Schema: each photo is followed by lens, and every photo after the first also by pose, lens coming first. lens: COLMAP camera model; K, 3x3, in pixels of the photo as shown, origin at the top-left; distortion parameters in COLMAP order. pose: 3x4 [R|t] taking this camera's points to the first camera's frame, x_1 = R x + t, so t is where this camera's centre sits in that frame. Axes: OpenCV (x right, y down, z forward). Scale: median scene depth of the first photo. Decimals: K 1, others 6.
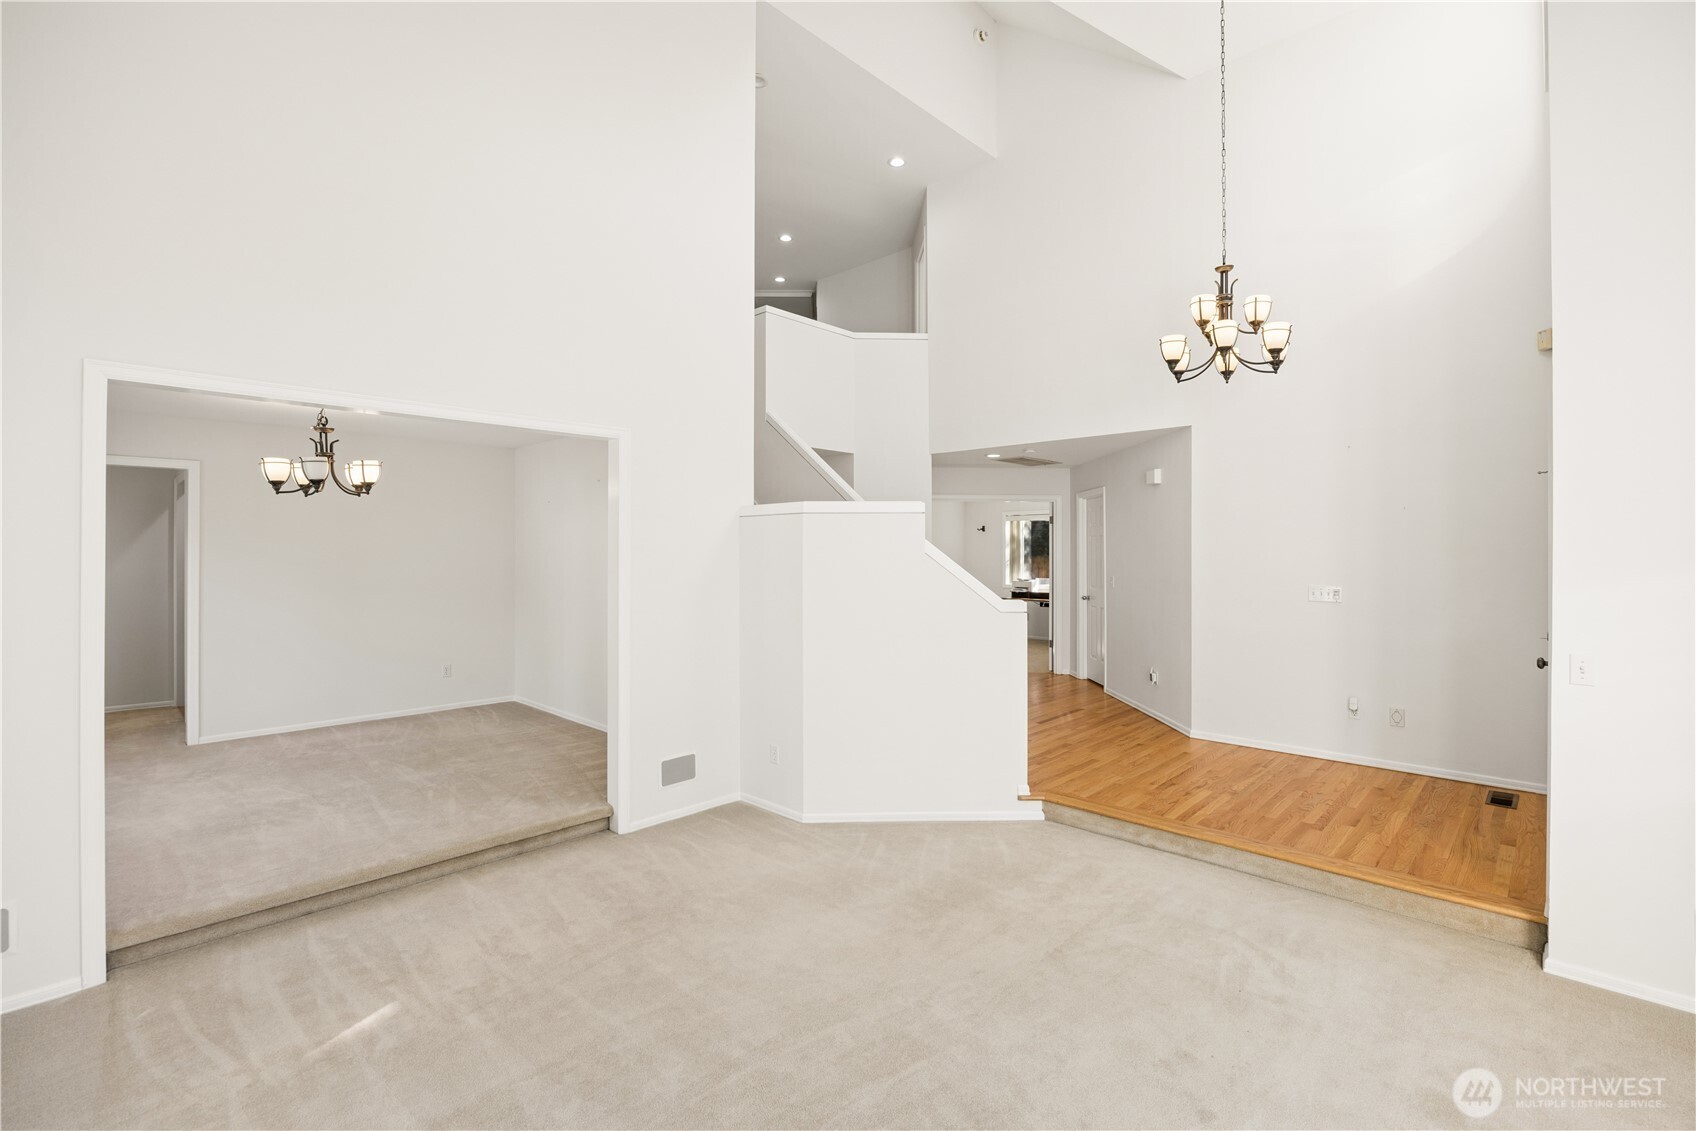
lens RADIAL K [[750.1, 0, 837.9], [0, 750.1, 544.0], [0, 0, 1]] dist [-0.011852, 0.001037]
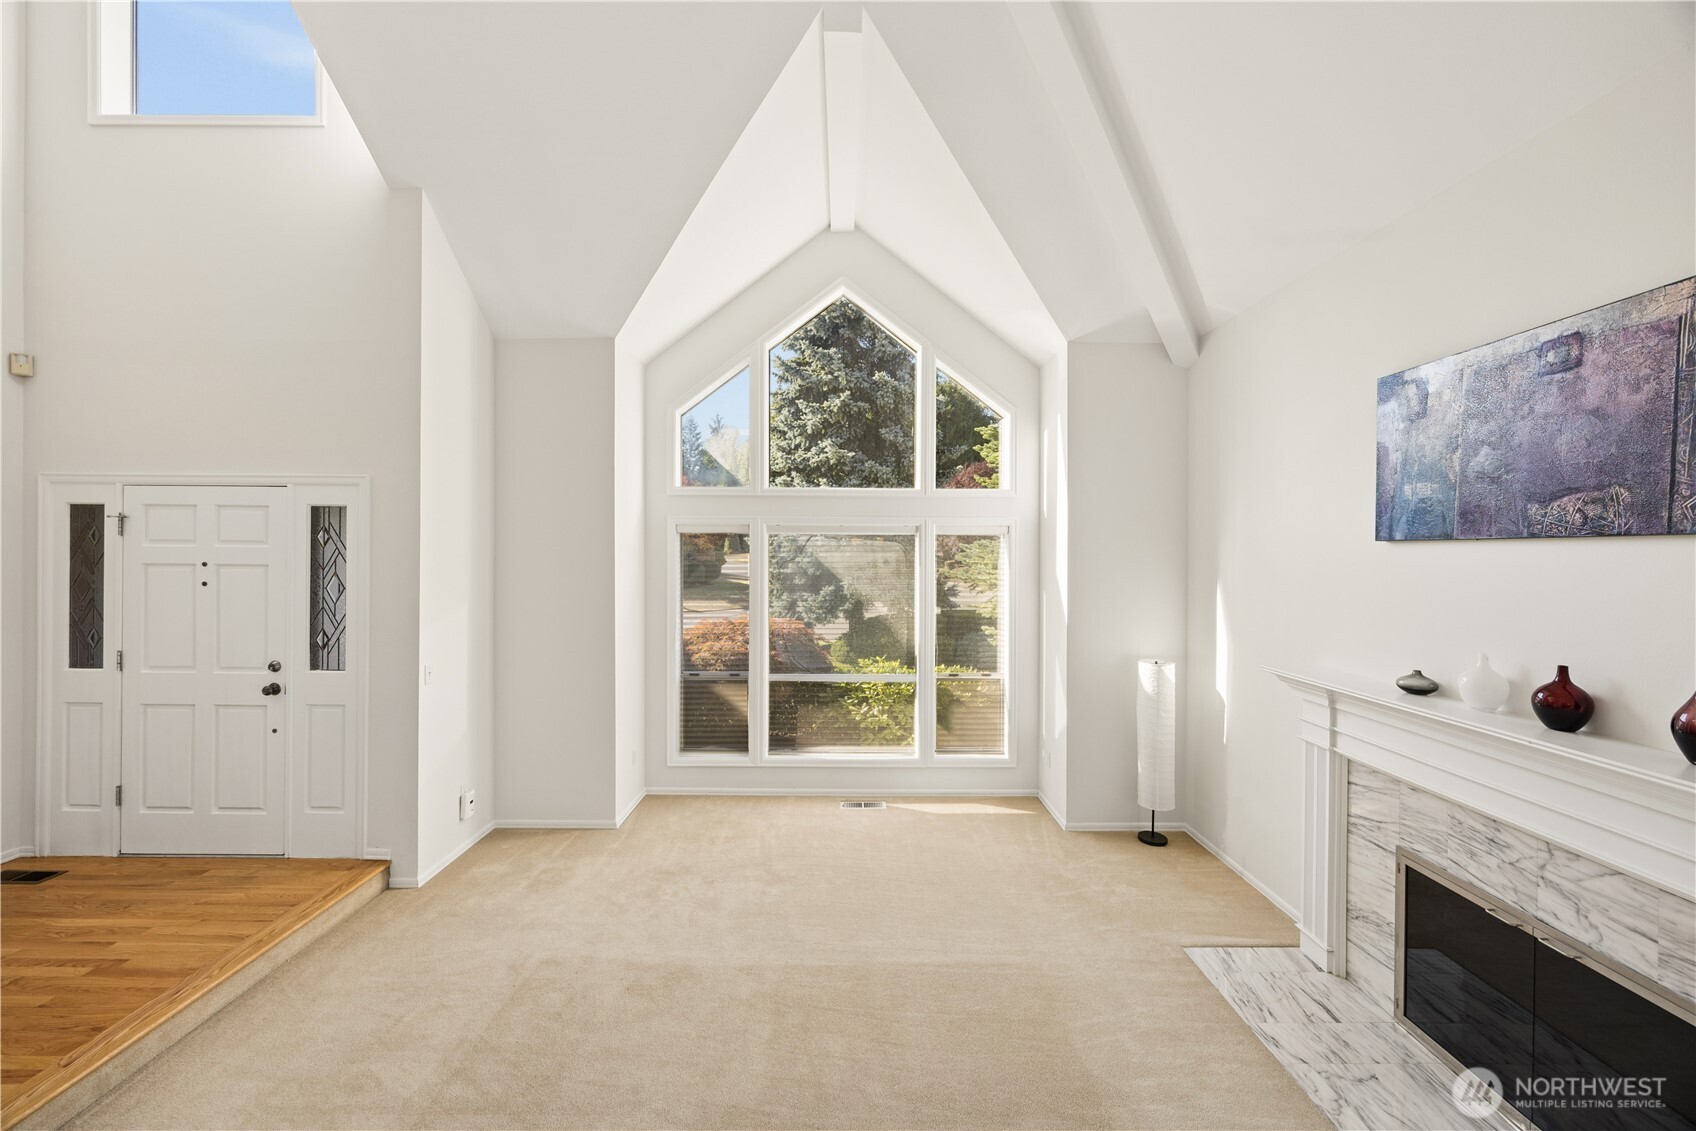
lens RADIAL K [[647.2, 0, 849.1], [0, 647.2, 555.3], [0, 0, 1]] dist [-0.005489, 0.000844]
pose [[-0.703918, -0.007165, 0.710245, -0.374000], [-0.013042, 0.999911, -0.002839, -0.056475], [-0.710162, -0.011261, -0.703948, 0.918175]]
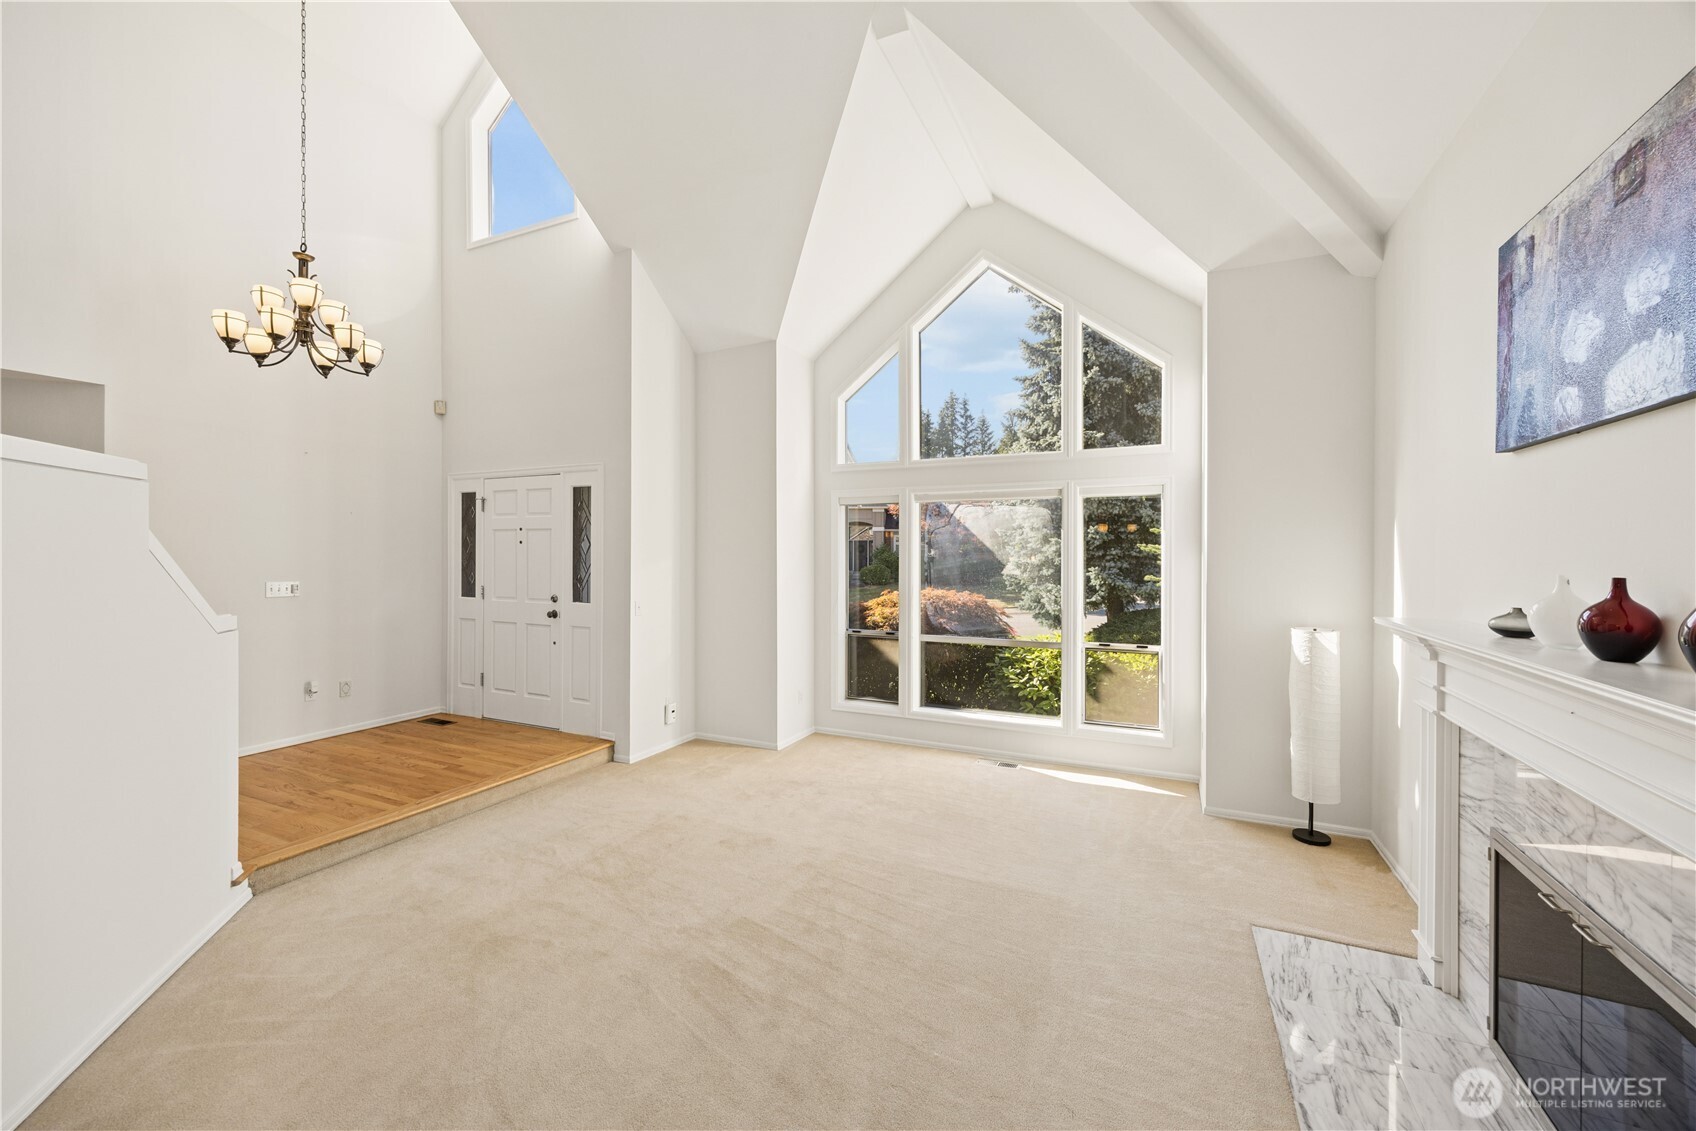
lens RADIAL K [[665.7, 0, 848.8], [0, 665.7, 558.6], [0, 0, 1]] dist [0.001950, -0.000081]
pose [[-0.329347, -0.006665, 0.944186, -0.639522], [-0.012021, 0.999924, 0.002866, 0.014656], [-0.944133, -0.010406, -0.329402, 0.735264]]
